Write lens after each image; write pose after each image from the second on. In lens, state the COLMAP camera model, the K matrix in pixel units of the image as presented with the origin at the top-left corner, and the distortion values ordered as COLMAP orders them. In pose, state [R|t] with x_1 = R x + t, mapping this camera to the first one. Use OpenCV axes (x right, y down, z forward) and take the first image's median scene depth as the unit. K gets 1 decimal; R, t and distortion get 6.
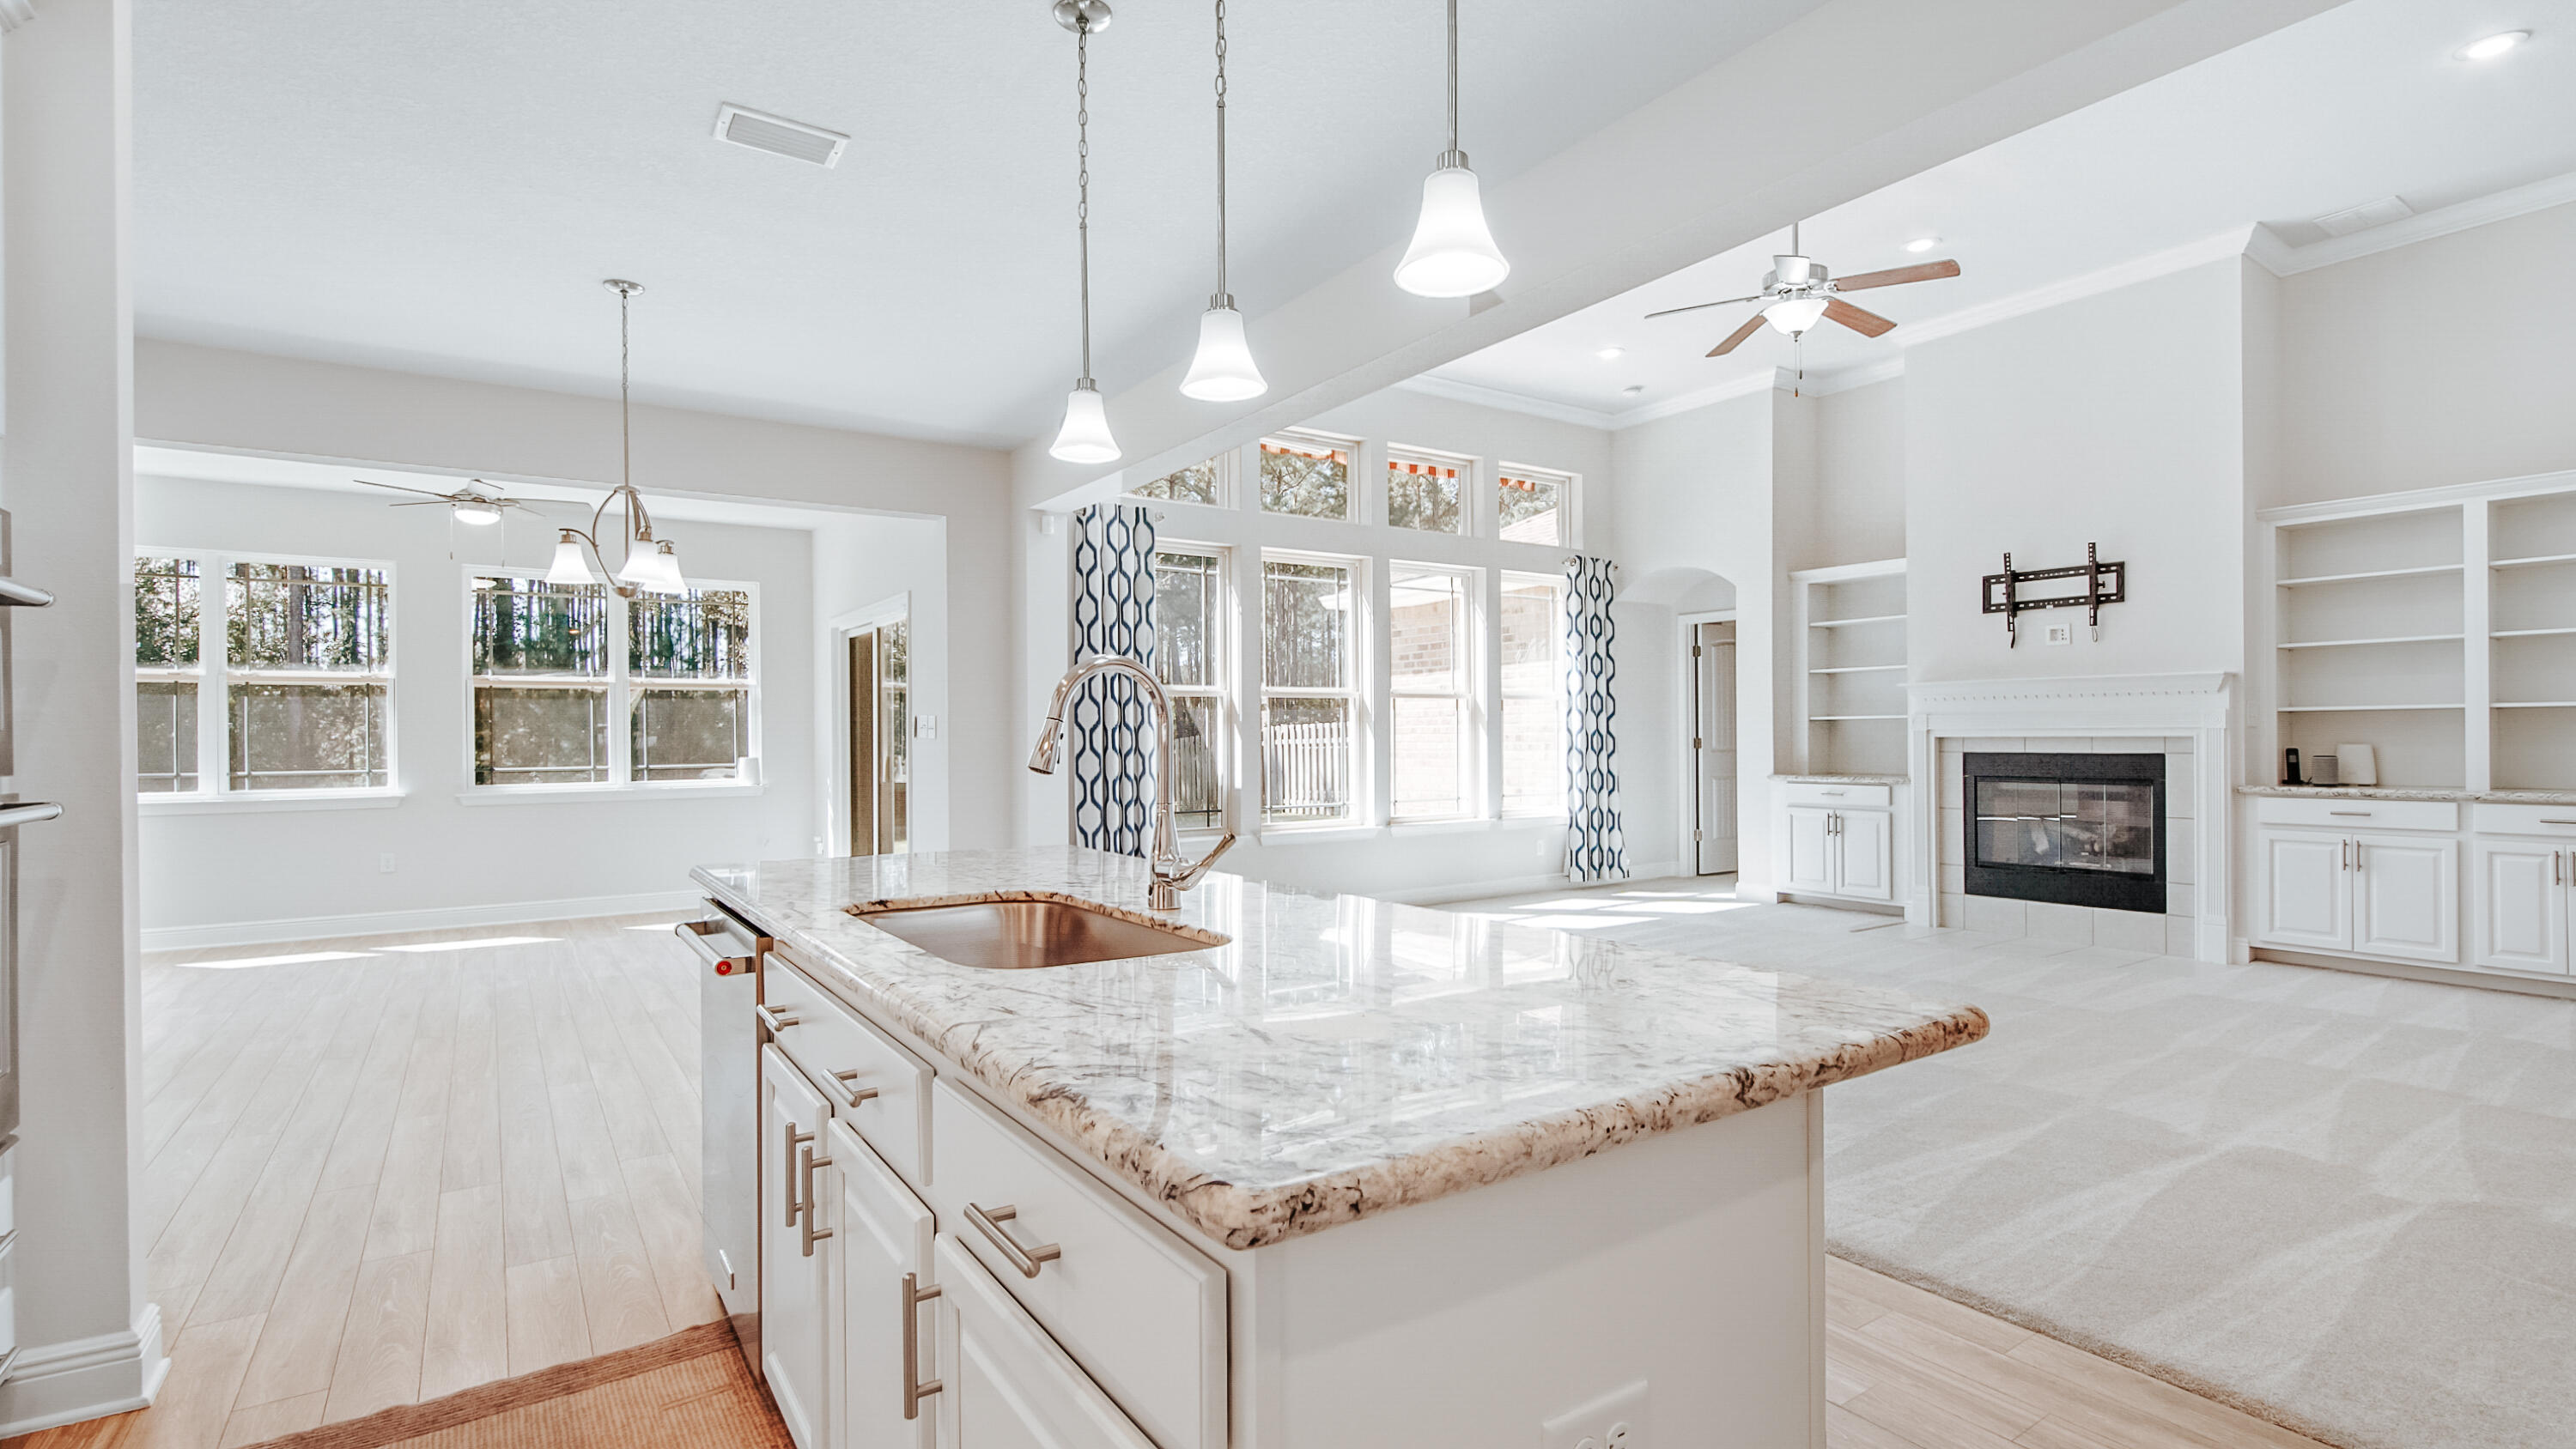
lens RADIAL K [[1187.3, 0, 1295.9], [0, 1187.3, 732.0], [0, 0, 1]] dist [0.002526, 0.000689]
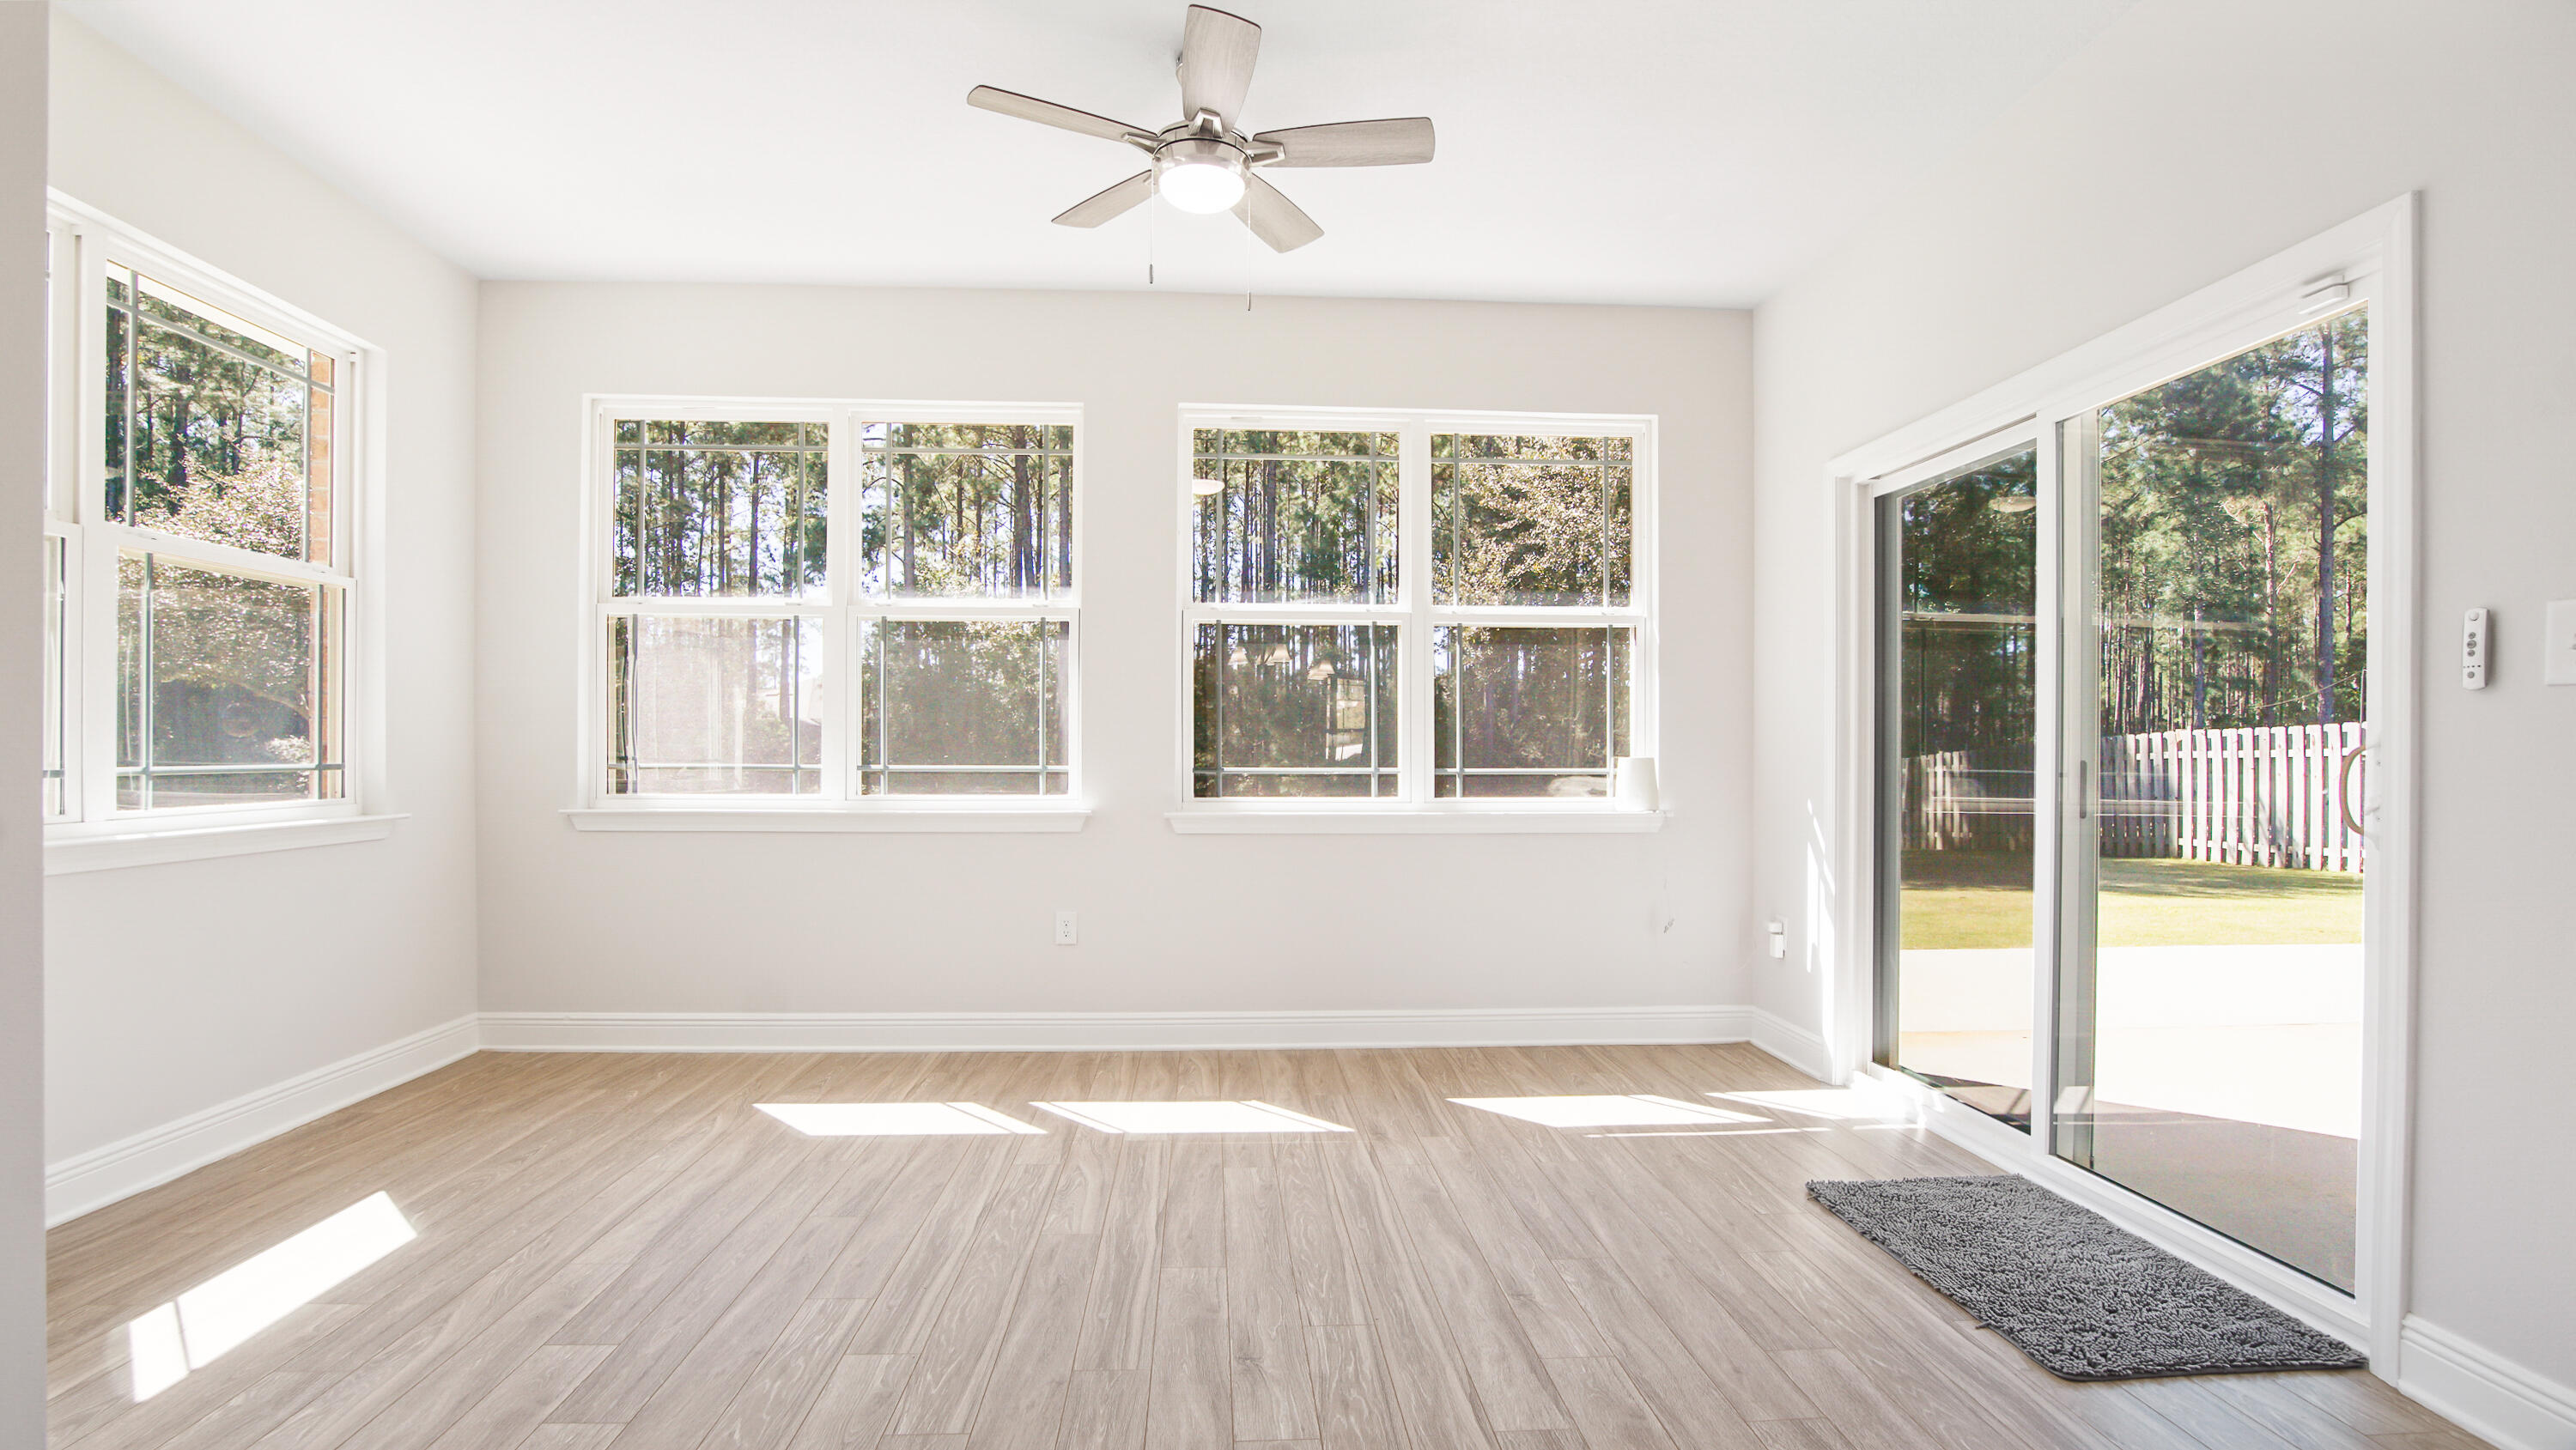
lens RADIAL K [[1187.3, 0, 1299.0], [0, 1187.3, 733.4], [0, 0, 1]] dist [0.002526, 0.000689]
pose [[0.868457, 0.005993, -0.495729, -0.354647], [-0.010166, 0.999932, -0.005722, 0.016623], [0.495661, 0.010009, 0.868458, 0.515371]]
